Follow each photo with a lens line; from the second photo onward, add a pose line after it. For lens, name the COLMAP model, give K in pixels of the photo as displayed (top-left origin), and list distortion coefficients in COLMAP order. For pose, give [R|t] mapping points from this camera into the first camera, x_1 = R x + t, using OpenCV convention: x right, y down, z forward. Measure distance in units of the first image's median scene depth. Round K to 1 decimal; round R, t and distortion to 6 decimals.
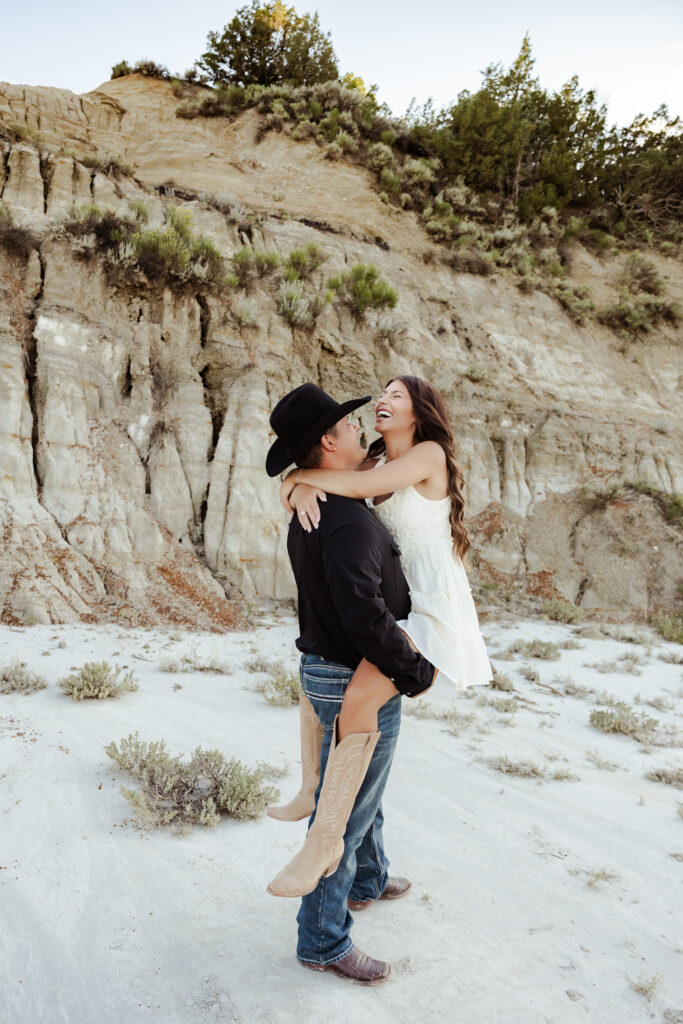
lens RADIAL K [[748.0, 0, 323.9], [0, 748.0, 548.8], [0, 0, 1]] dist [0.016921, -0.004783]
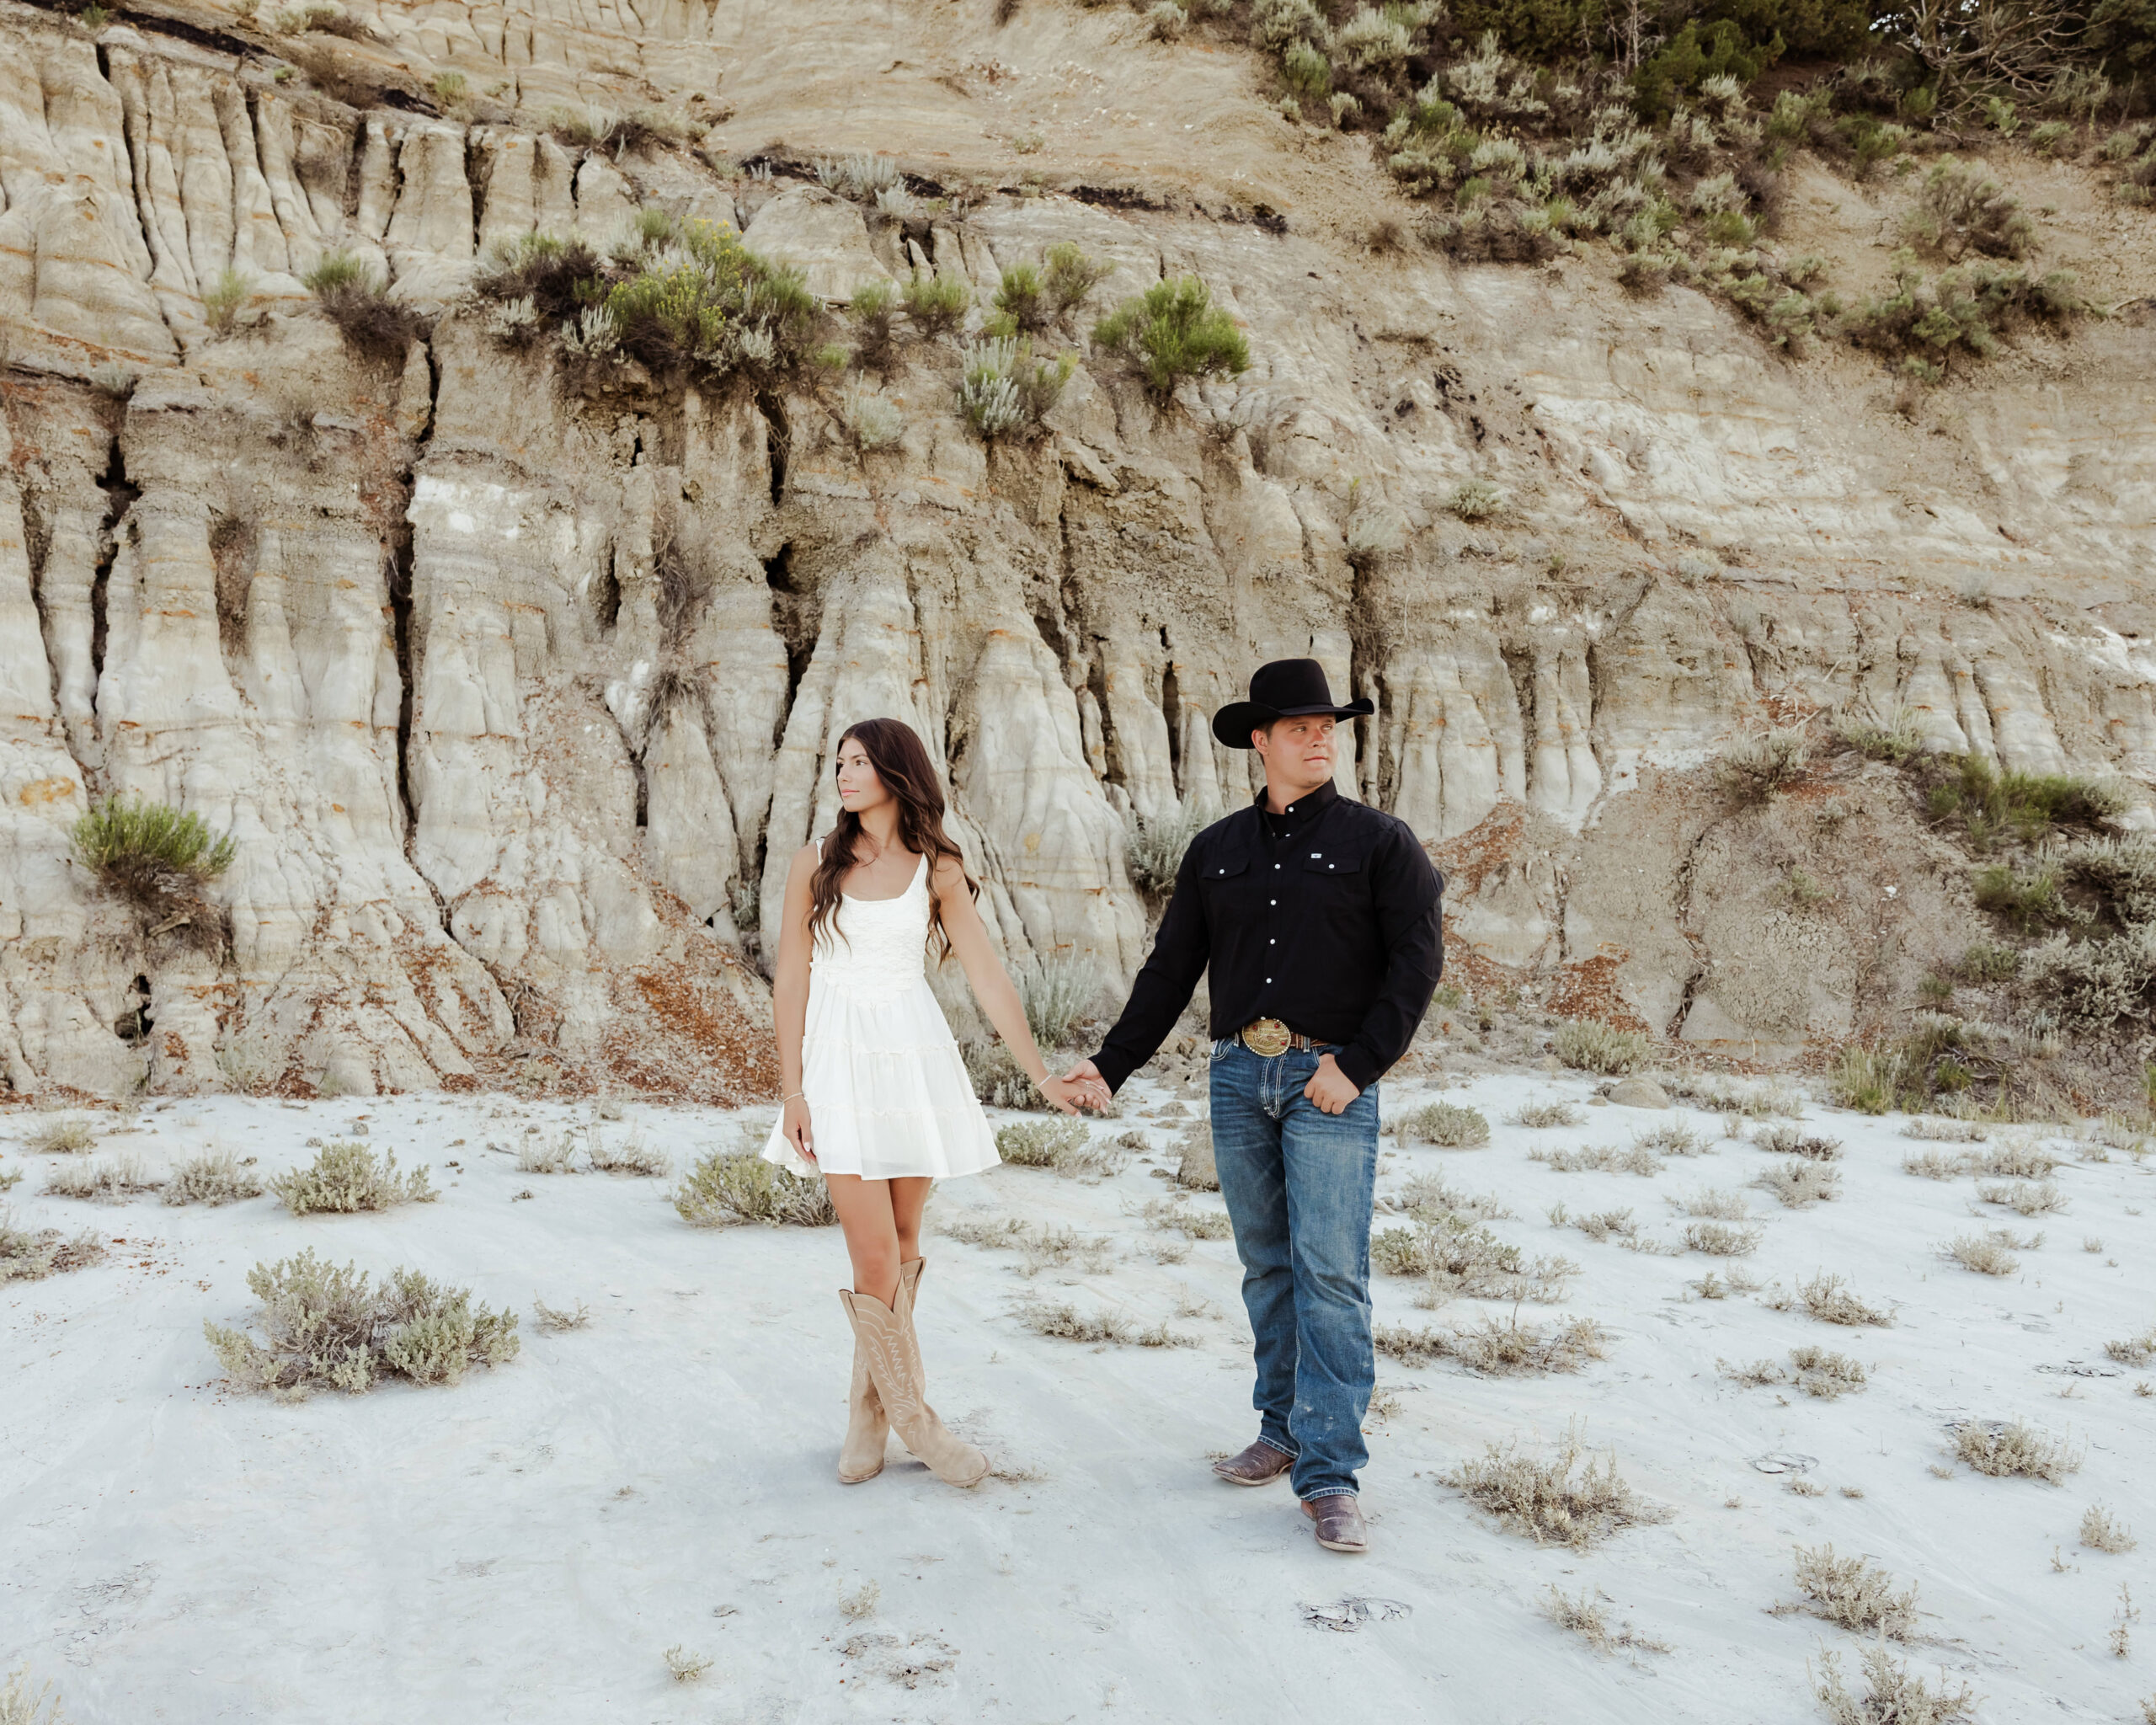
lens RADIAL K [[1868.5, 0, 1070.5], [0, 1868.5, 887.4], [0, 0, 1]] dist [0.003840, 0.003162]
pose [[0.983140, -0.052568, -0.175135, 0.212146], [0.045875, 0.998062, -0.042048, 0.024208], [0.177006, 0.033305, 0.983646, -0.099250]]
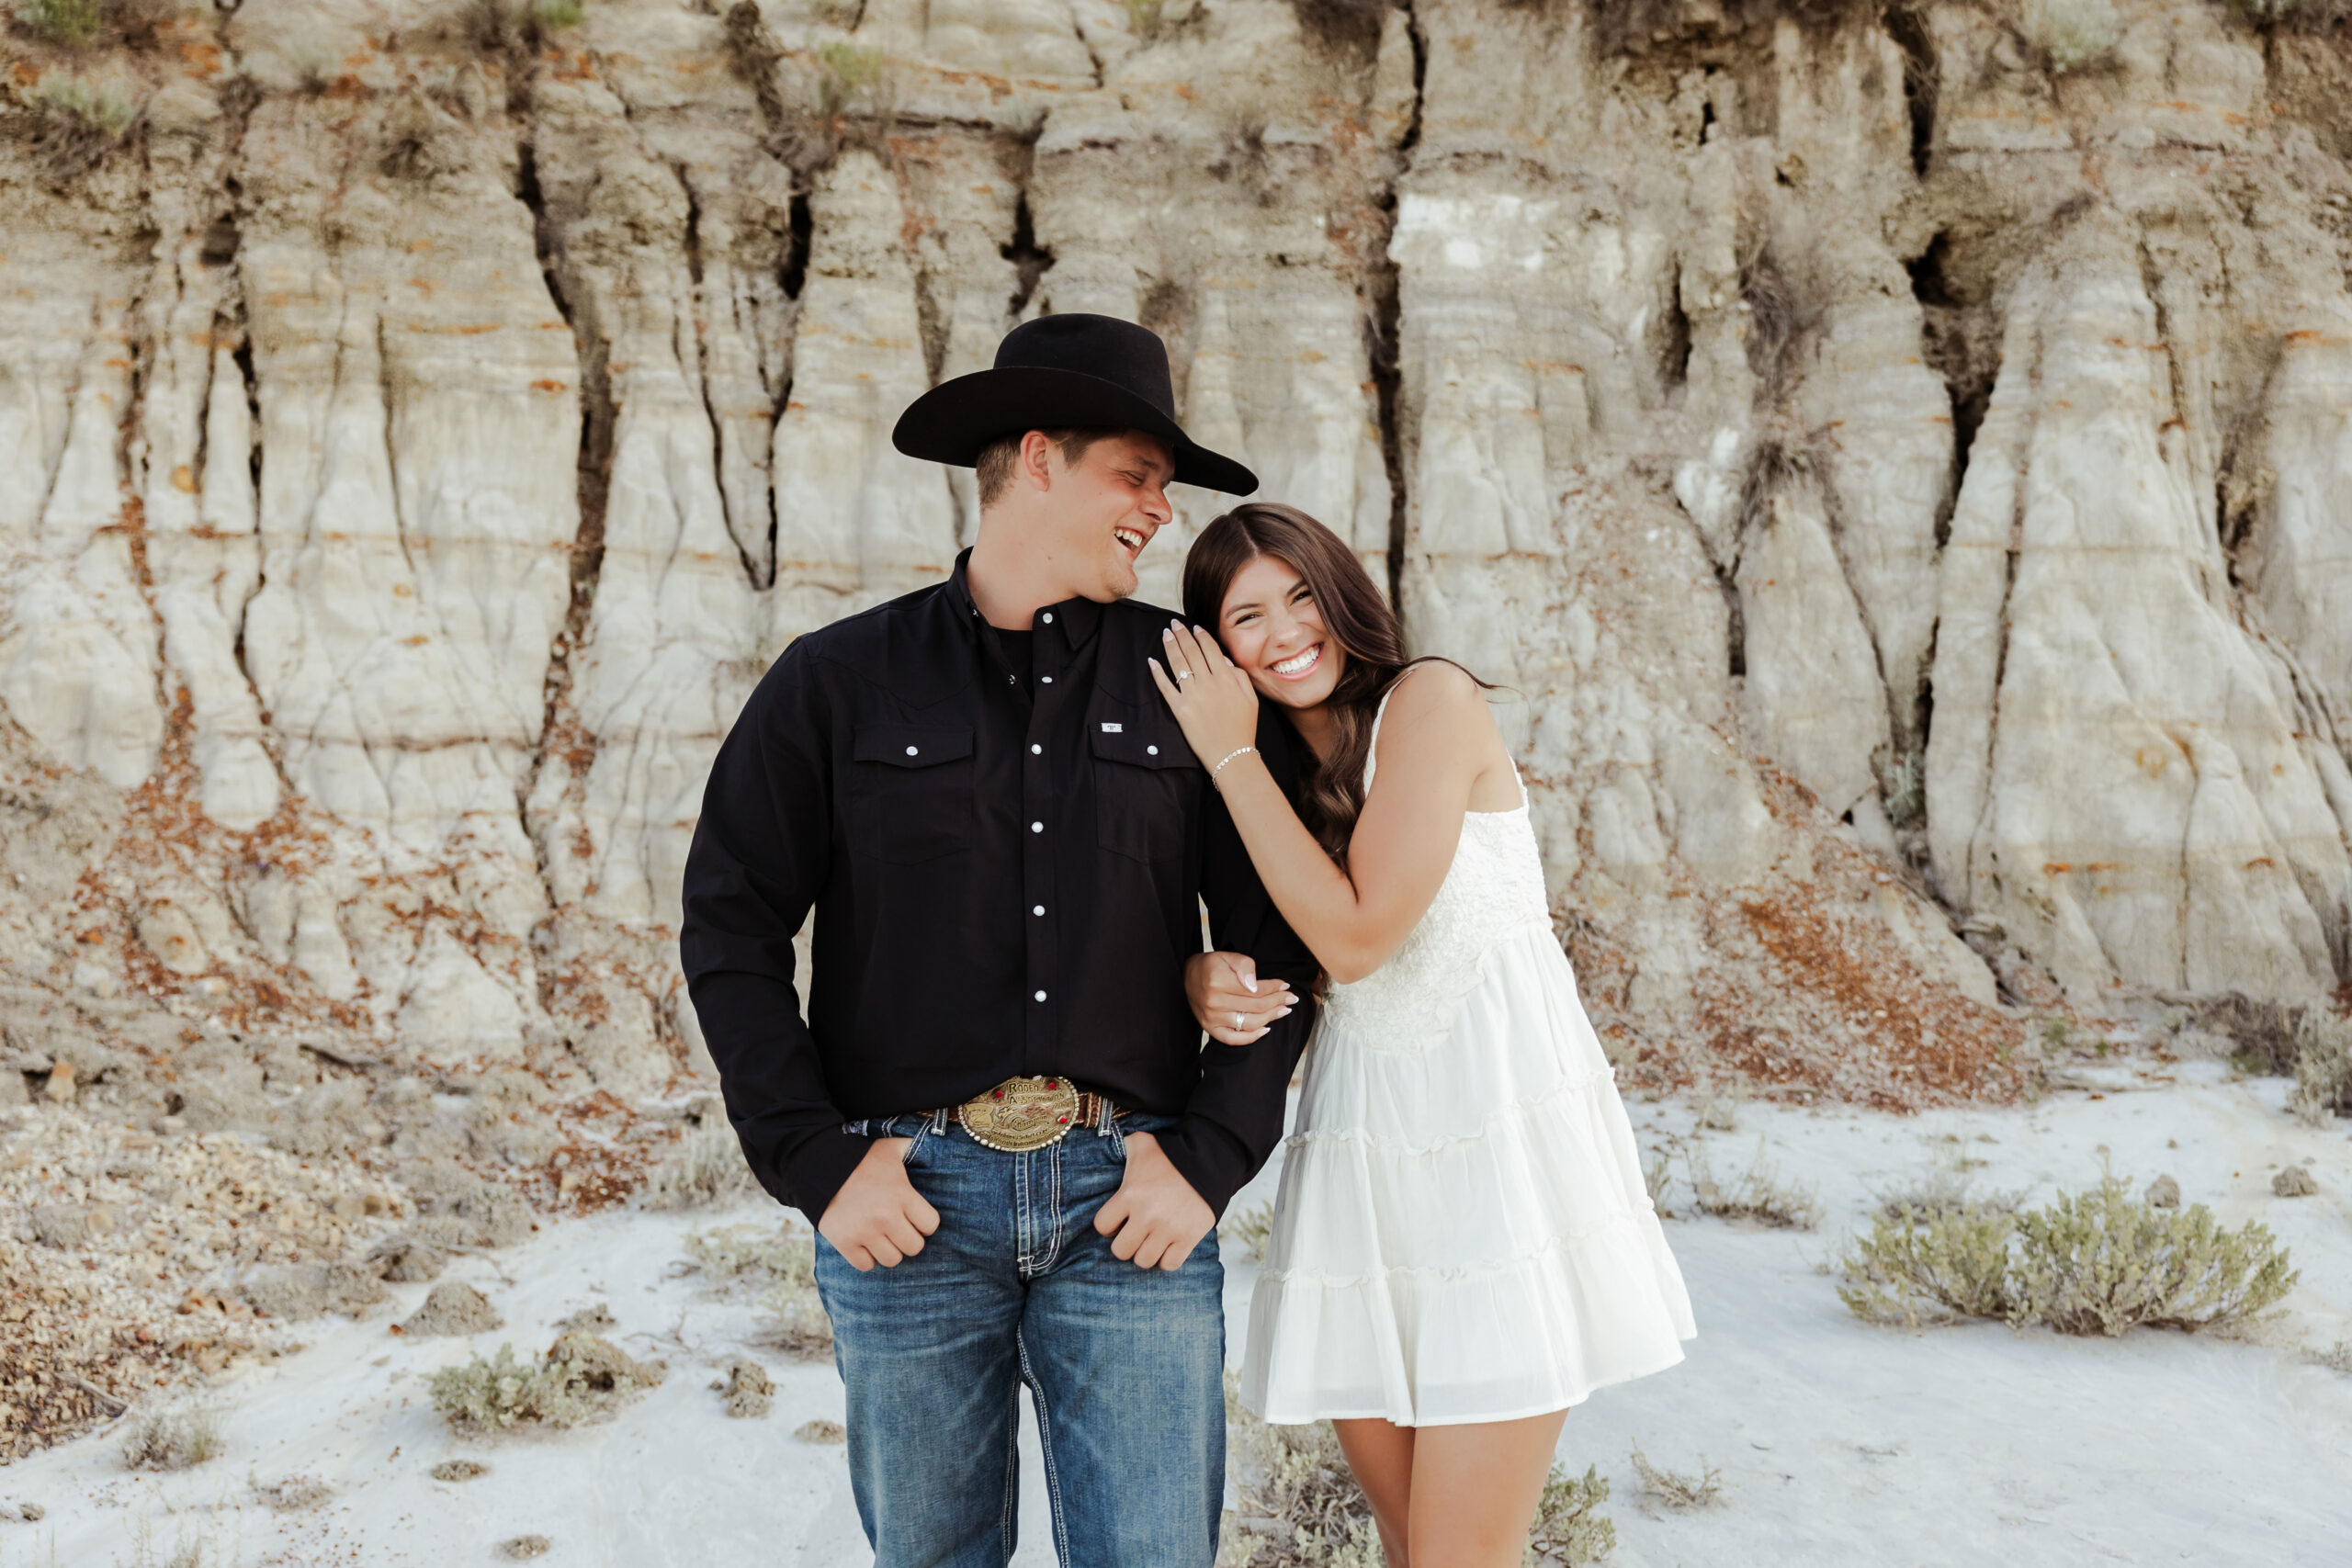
lens RADIAL K [[2586.2, 0, 1165.6], [0, 2586.2, 696.5], [0, 0, 1]] dist [0.003670, 0.021413]
pose [[0.817181, -0.095922, -0.568344, 0.166989], [0.054804, 0.994518, -0.089051, 0.016878], [0.573770, 0.041624, 0.817958, -0.023027]]
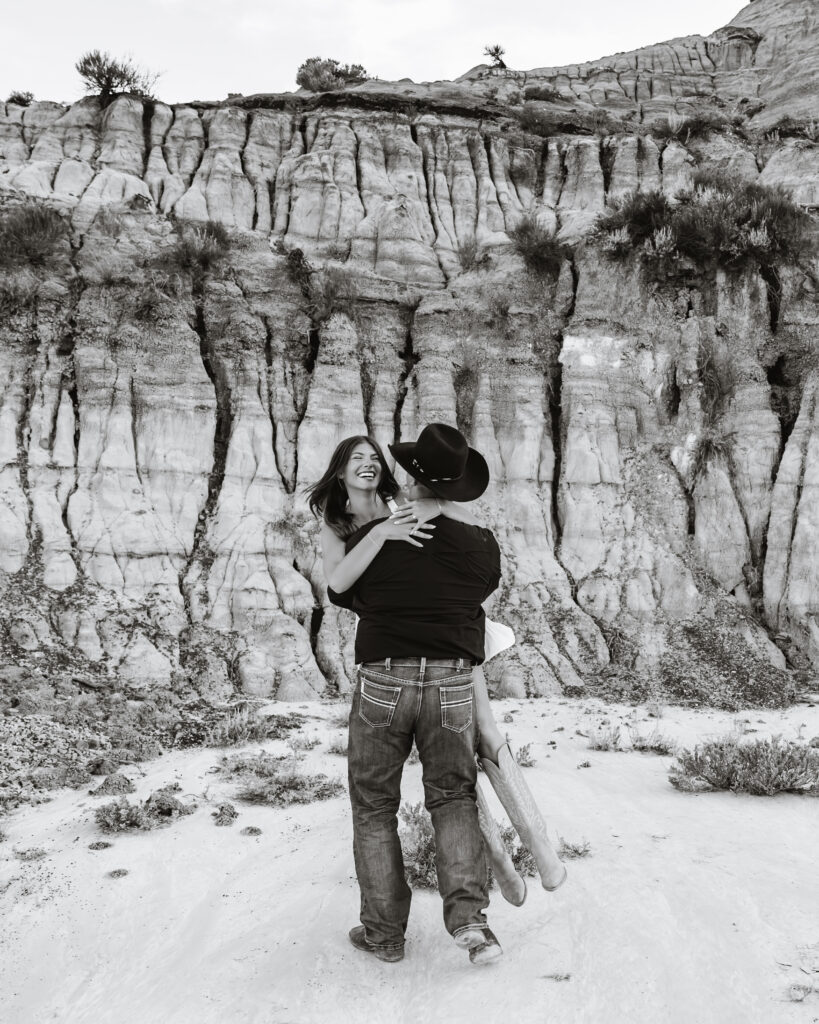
lens RADIAL K [[1123.1, 0, 591.4], [0, 1123.1, 492.3], [0, 0, 1]] dist [-0.004697, 0.011711]
pose [[0.849116, -0.104610, -0.517744, 0.255448], [0.045980, 0.991110, -0.124845, 0.021472], [0.526201, 0.082202, 0.846378, -0.037192]]
